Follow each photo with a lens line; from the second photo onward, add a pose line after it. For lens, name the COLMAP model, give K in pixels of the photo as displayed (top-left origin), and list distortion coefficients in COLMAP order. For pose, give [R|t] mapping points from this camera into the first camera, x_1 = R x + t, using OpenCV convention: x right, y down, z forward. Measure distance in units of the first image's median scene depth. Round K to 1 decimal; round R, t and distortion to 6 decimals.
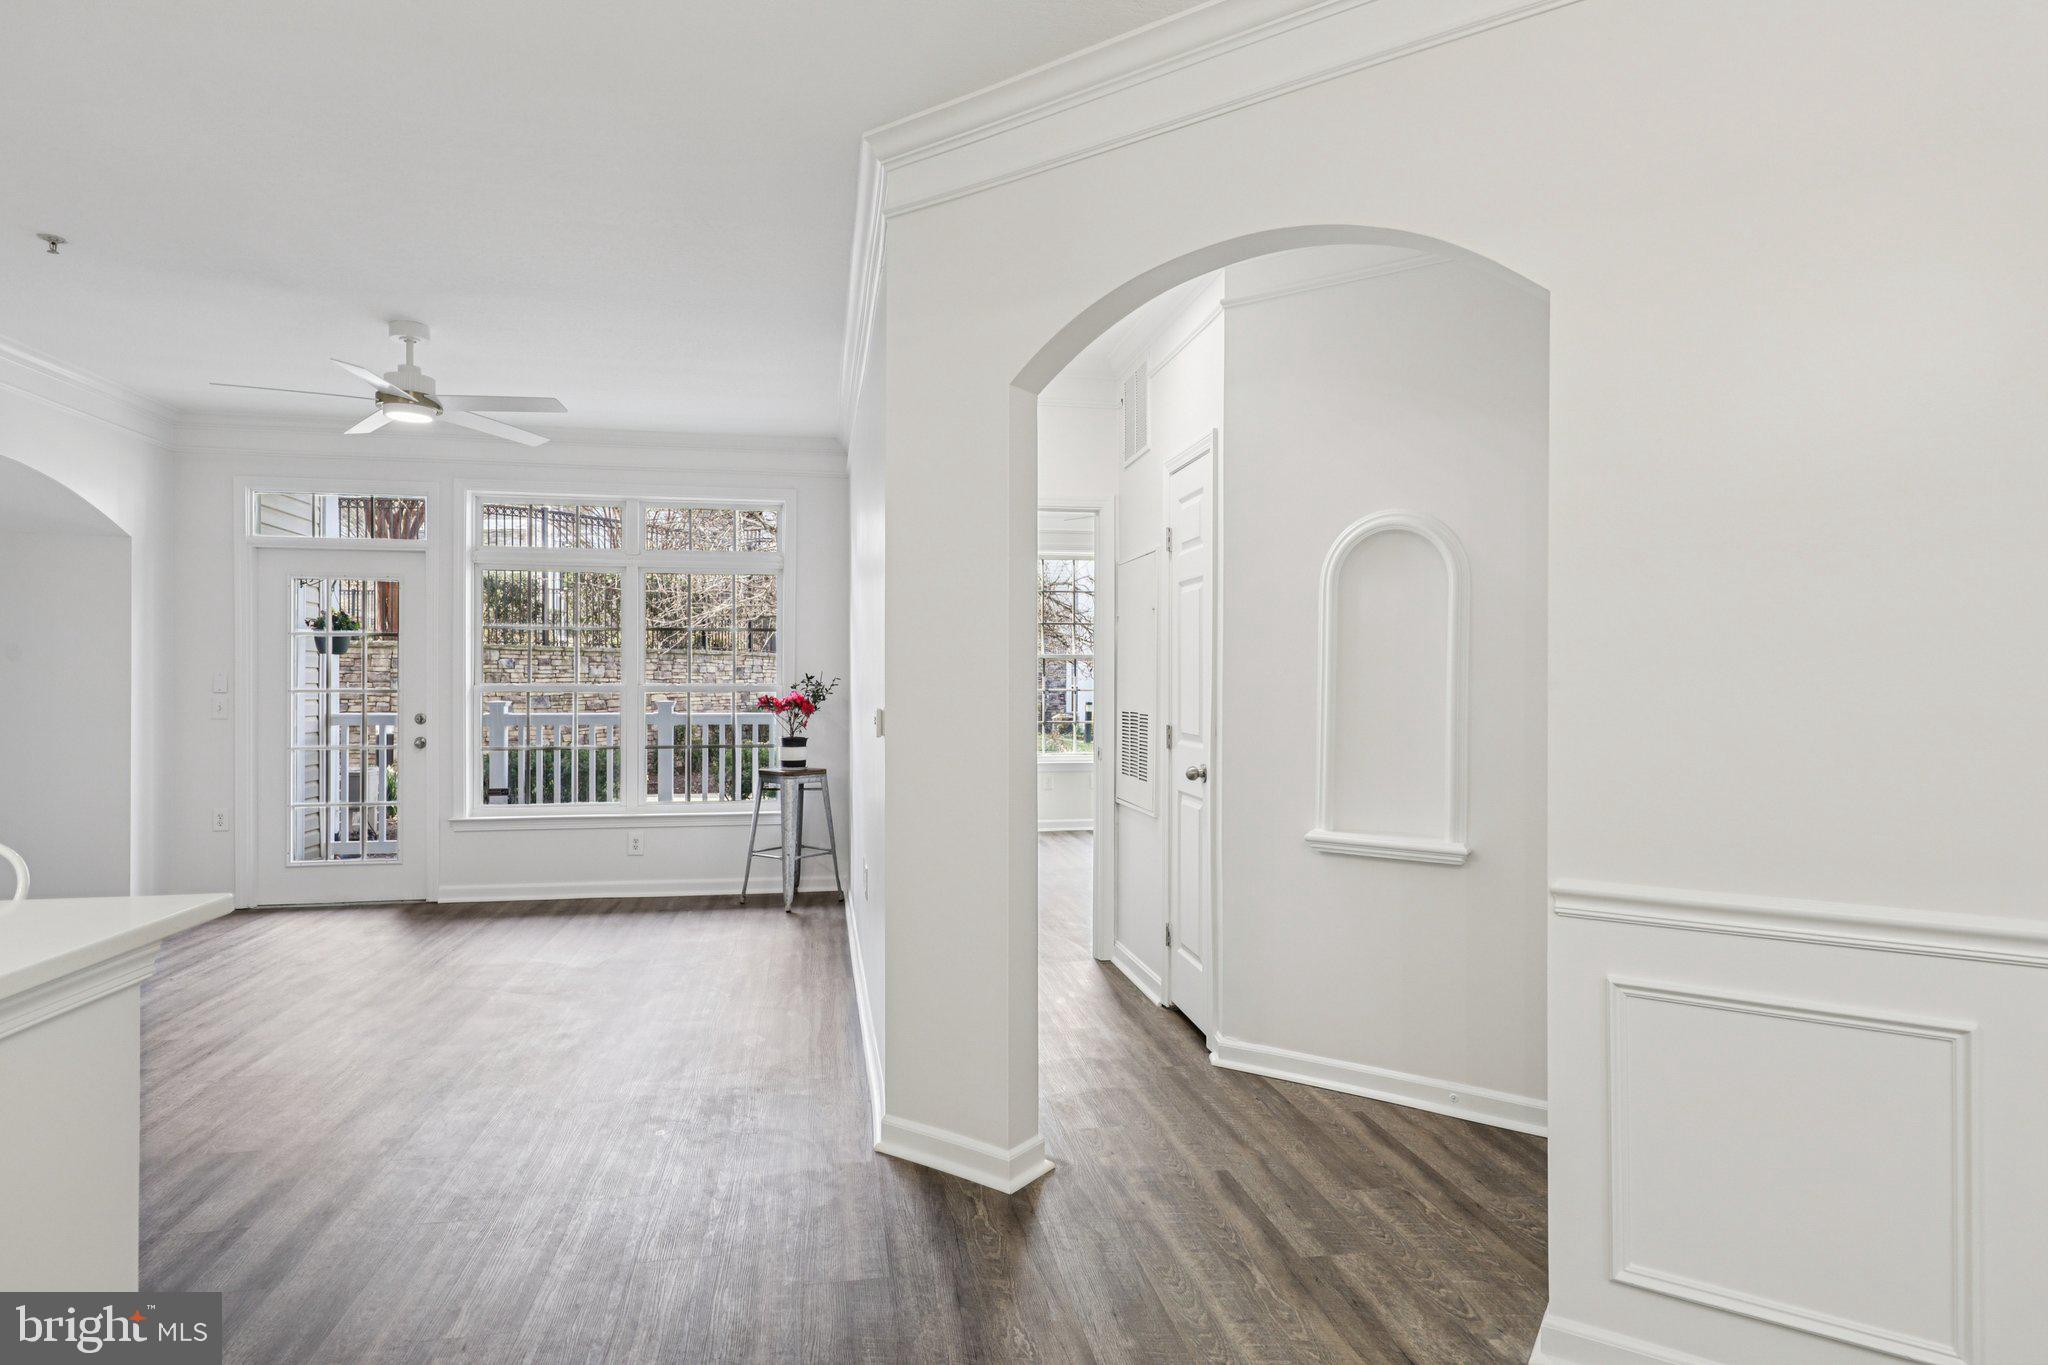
lens RADIAL K [[1093.2, 0, 993.8], [0, 1093.2, 679.0], [0, 0, 1]] dist [0.020818, -0.003582]
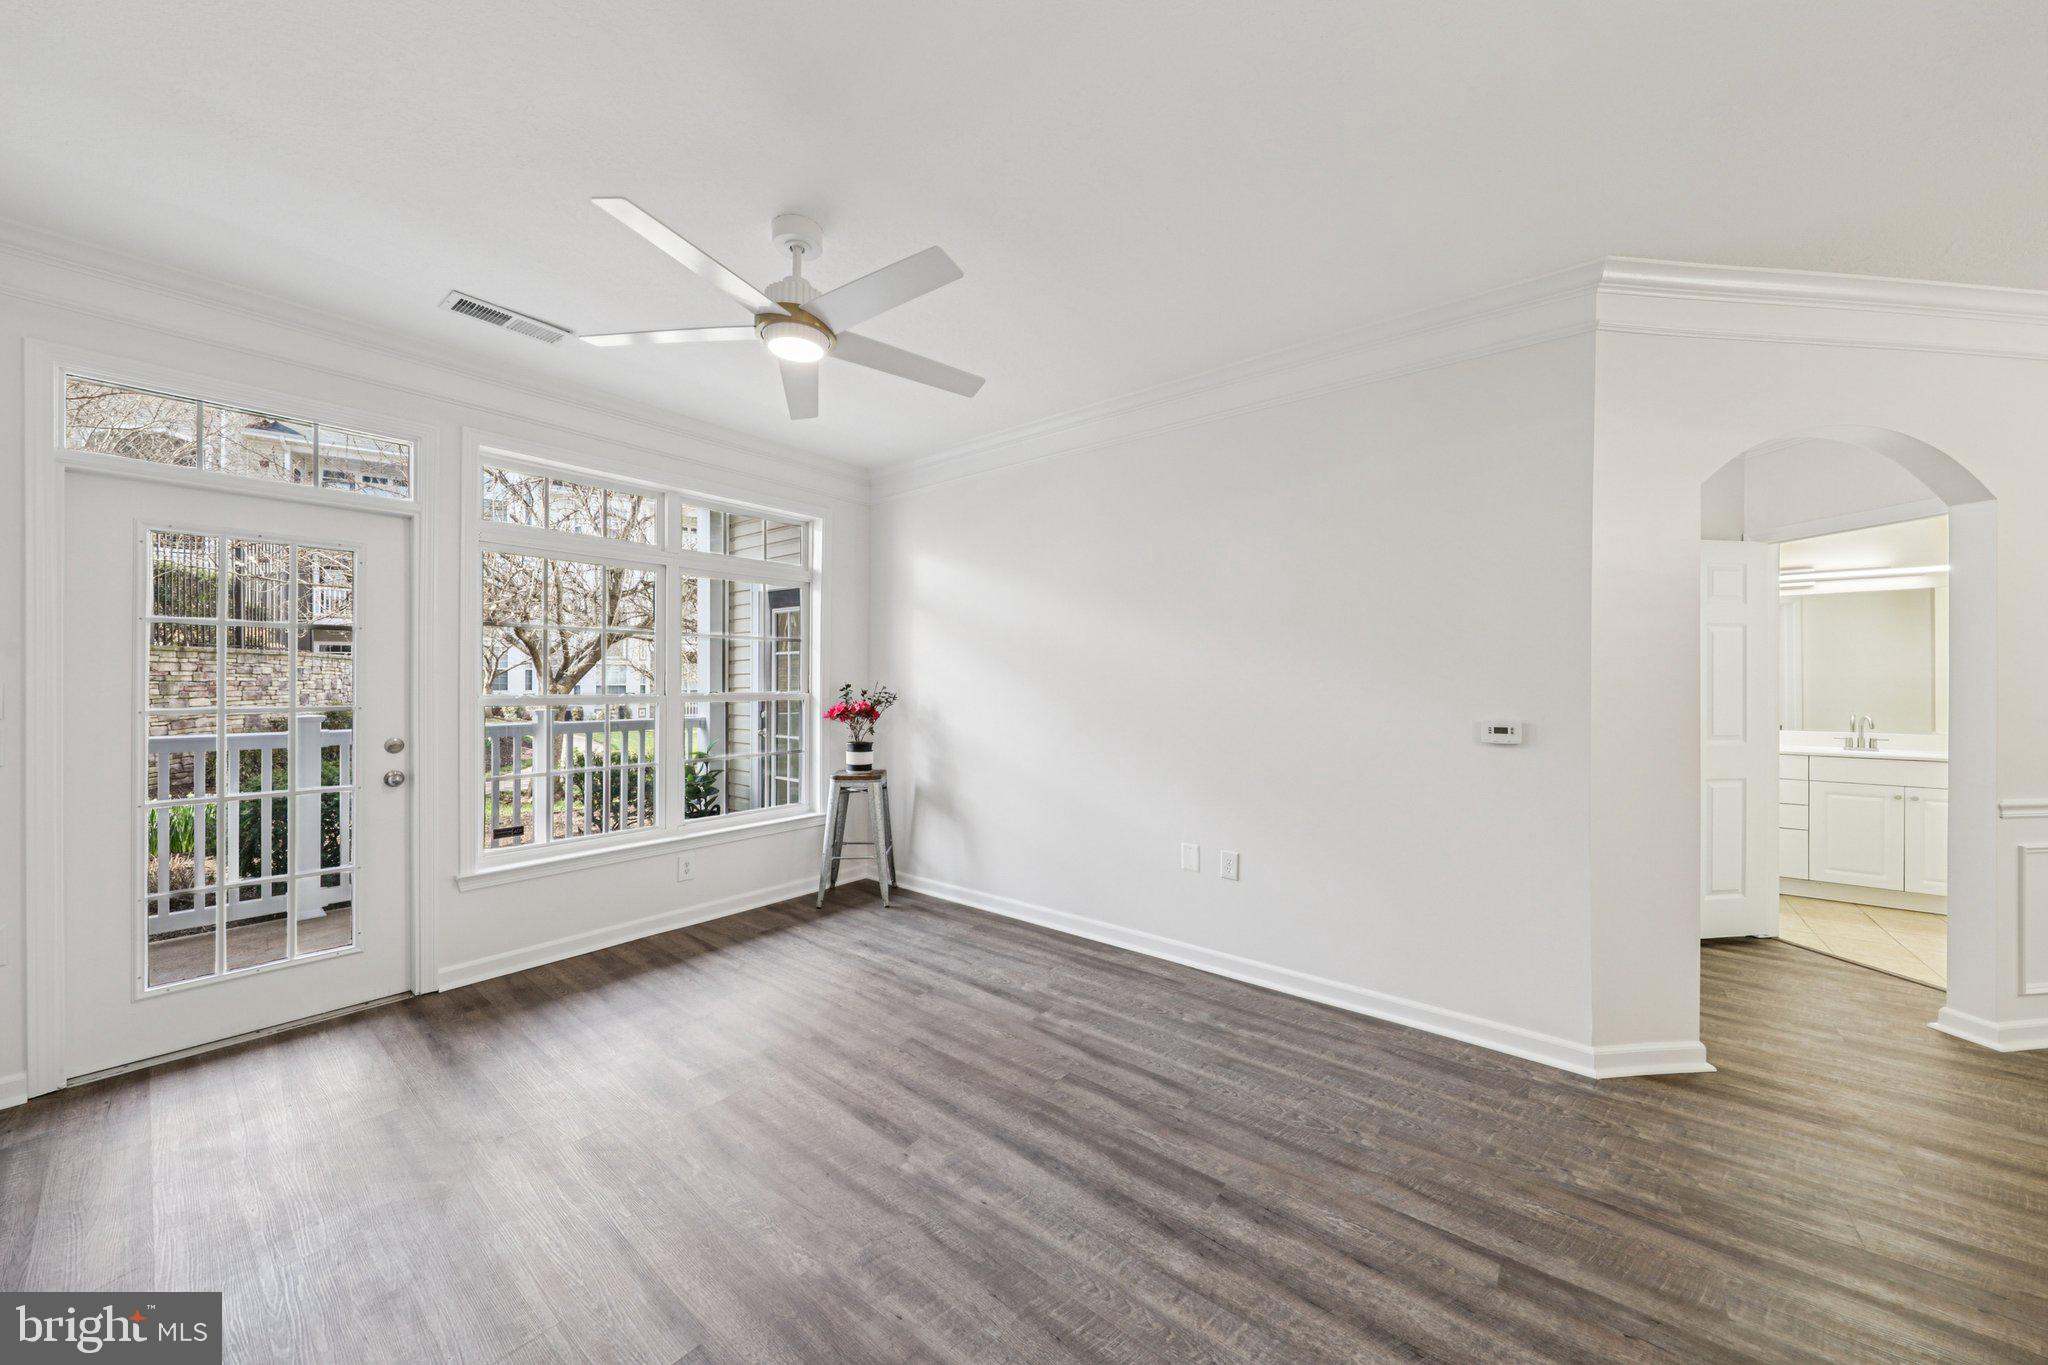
lens RADIAL K [[707.6, 0, 1016.0], [0, 707.6, 682.0], [0, 0, 1]] dist [0.005193, -0.000947]
pose [[0.752487, -0.002803, 0.658601, -0.576255], [-0.001795, 0.999979, 0.006306, -0.011596], [-0.658605, -0.005927, 0.752466, 0.417557]]
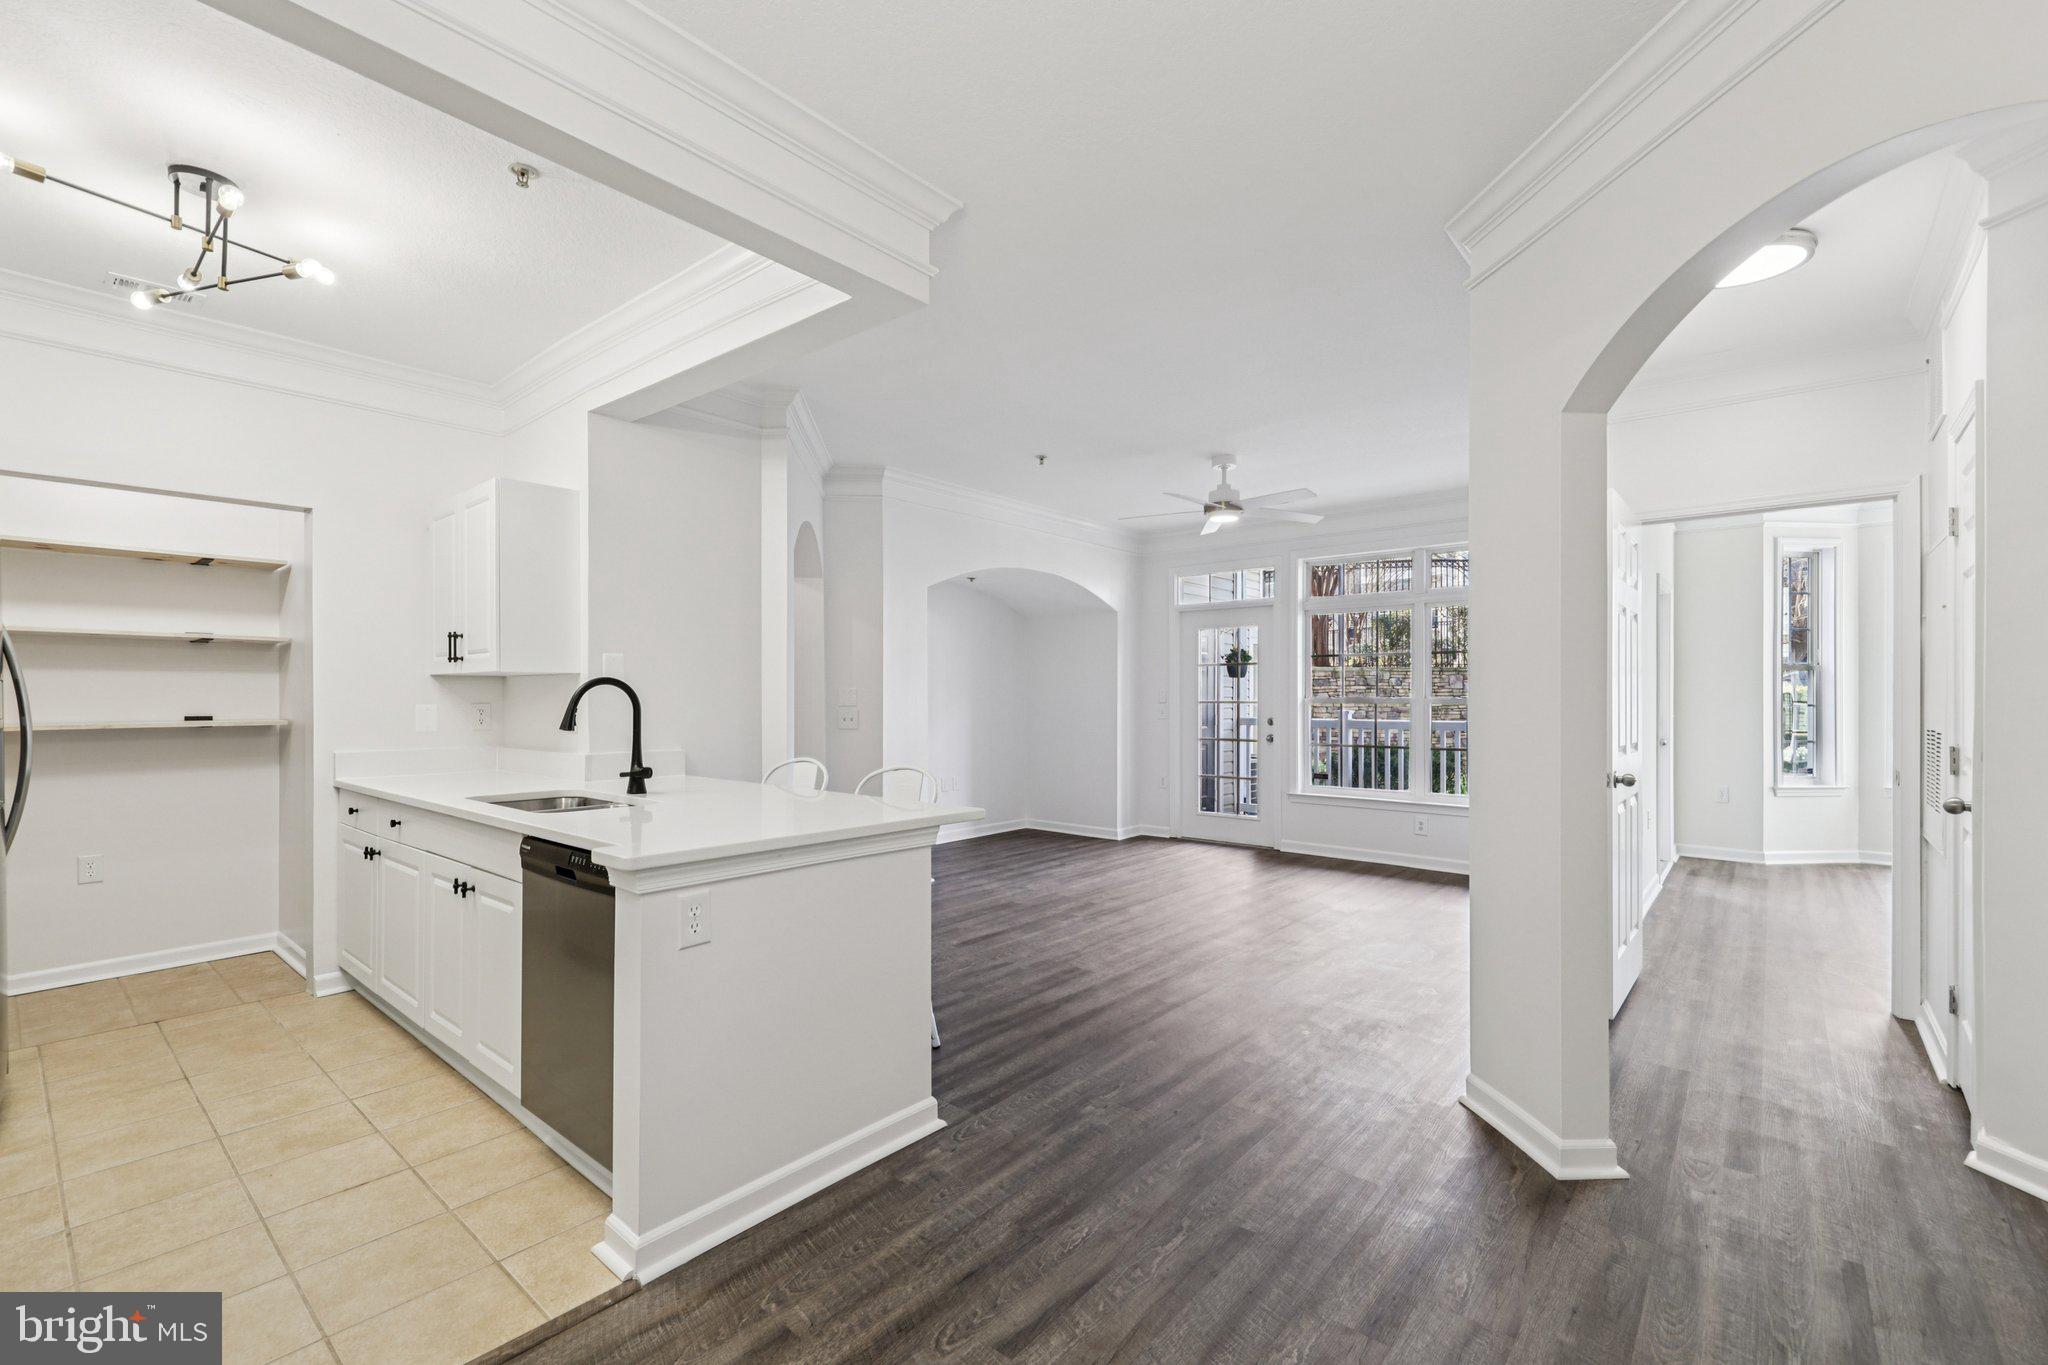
lens RADIAL K [[856.4, 0, 1031.1], [0, 856.4, 698.9], [0, 0, 1]] dist [0.013017, -0.005329]
pose [[0.650119, 0.000064, -0.759833, 0.142280], [0.004732, 0.999980, 0.004133, 0.000135], [0.759818, -0.006282, 0.650105, 0.034732]]
